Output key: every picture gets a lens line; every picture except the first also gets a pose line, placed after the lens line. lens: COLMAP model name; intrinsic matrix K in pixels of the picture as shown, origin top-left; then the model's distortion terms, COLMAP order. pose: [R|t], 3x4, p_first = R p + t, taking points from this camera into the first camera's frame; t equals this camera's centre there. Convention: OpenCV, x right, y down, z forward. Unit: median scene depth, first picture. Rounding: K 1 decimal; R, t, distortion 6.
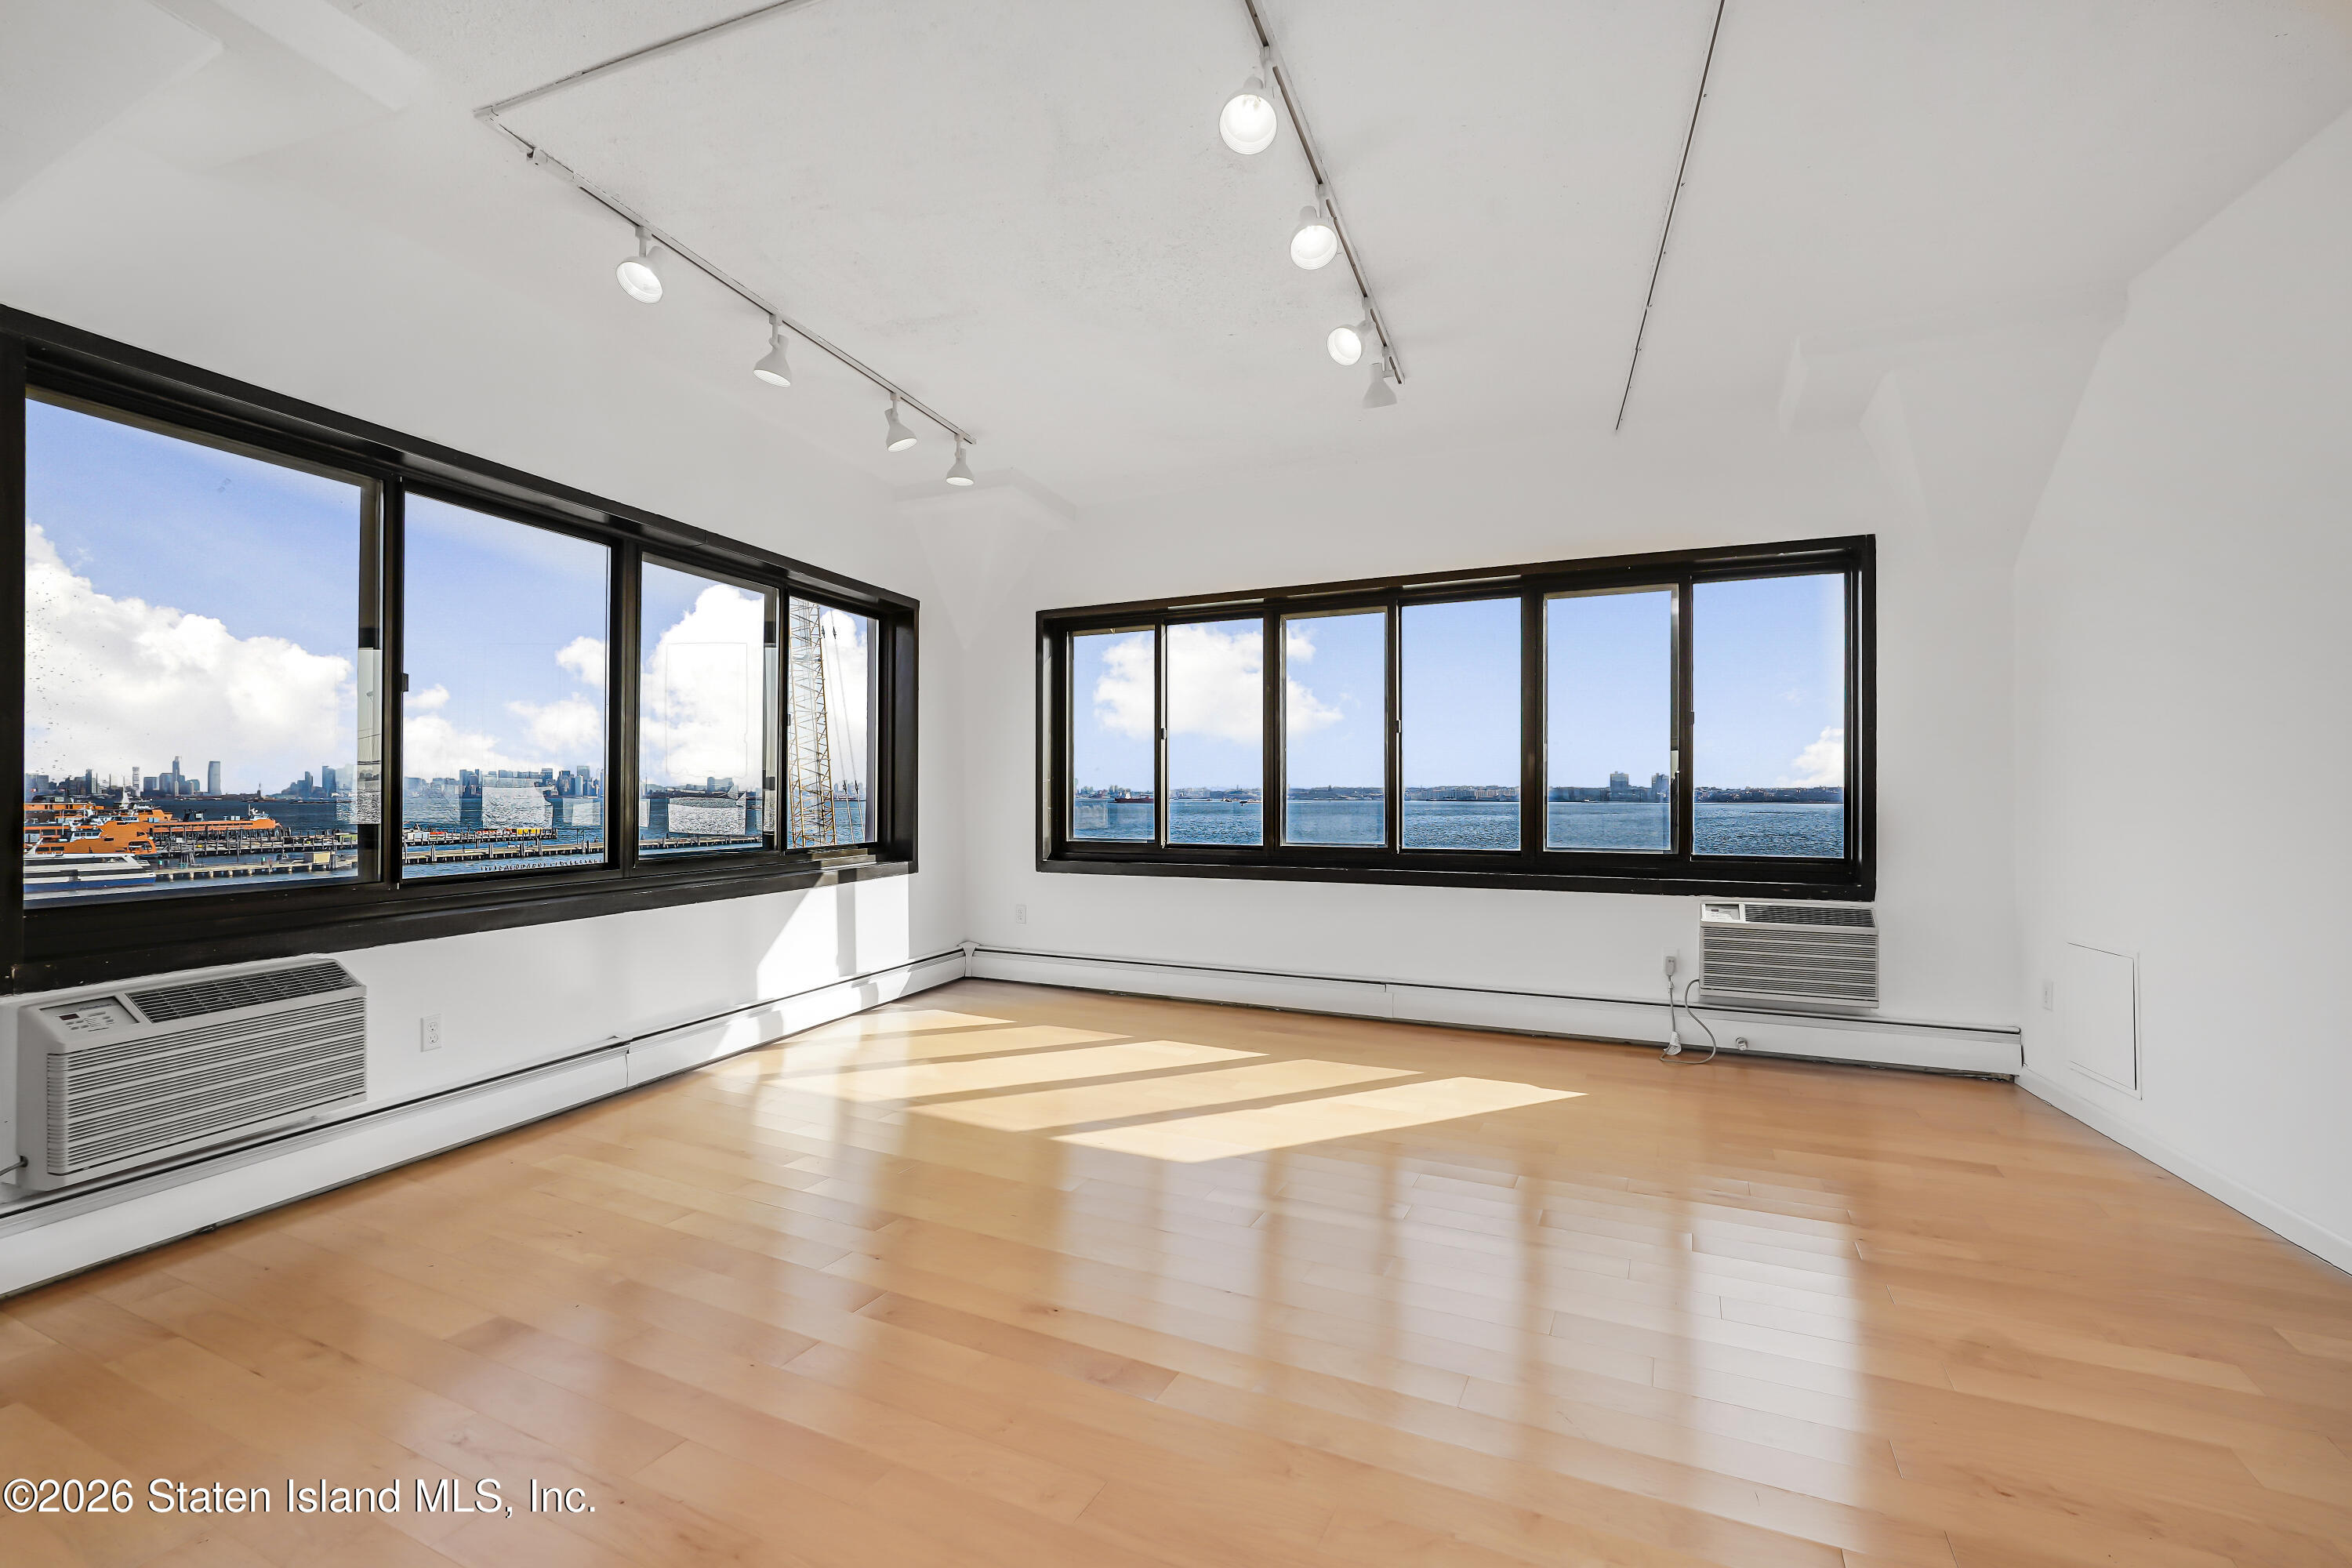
lens RADIAL K [[1055.0, 0, 1174.0], [0, 1055.0, 796.9], [0, 0, 1]] dist [-0.013777, 0.006118]
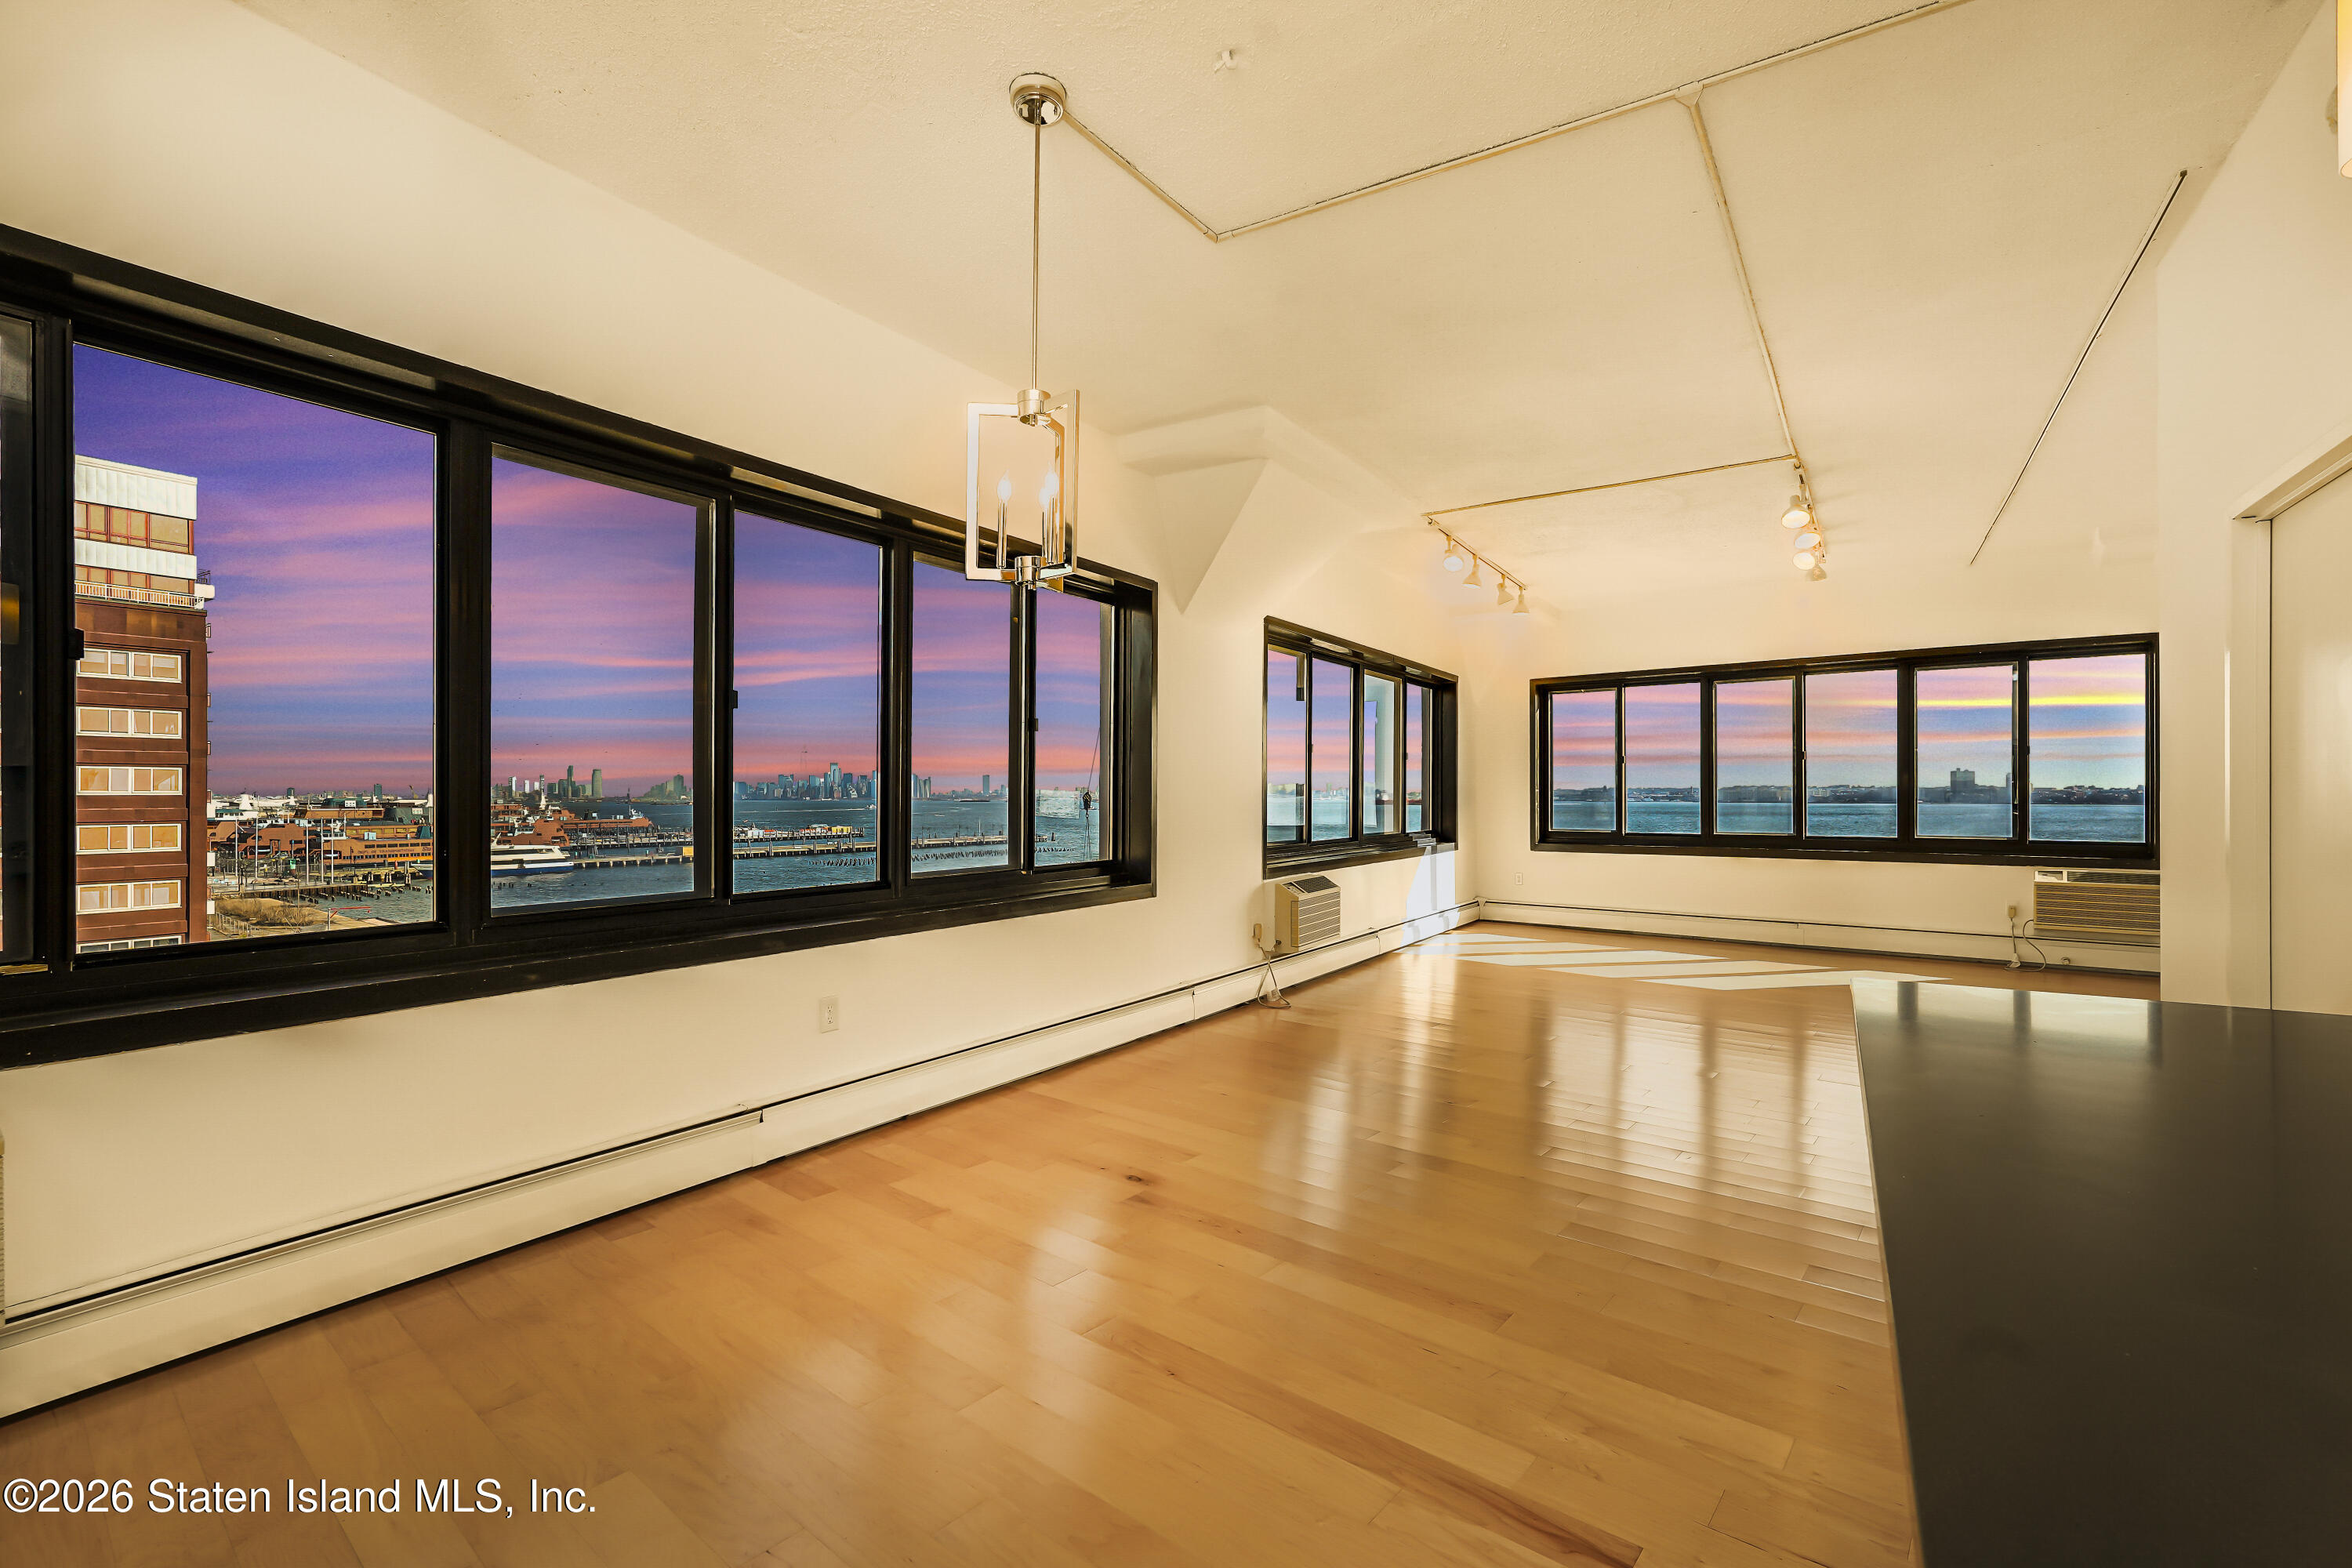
lens RADIAL K [[1055.0, 0, 1181.5], [0, 1055.0, 787.6], [0, 0, 1]] dist [-0.013777, 0.006118]
pose [[0.971325, -0.003628, -0.237727, -0.312207], [0.001177, 0.999945, -0.010453, -0.005241], [0.237752, 0.009873, 0.971276, -0.710752]]
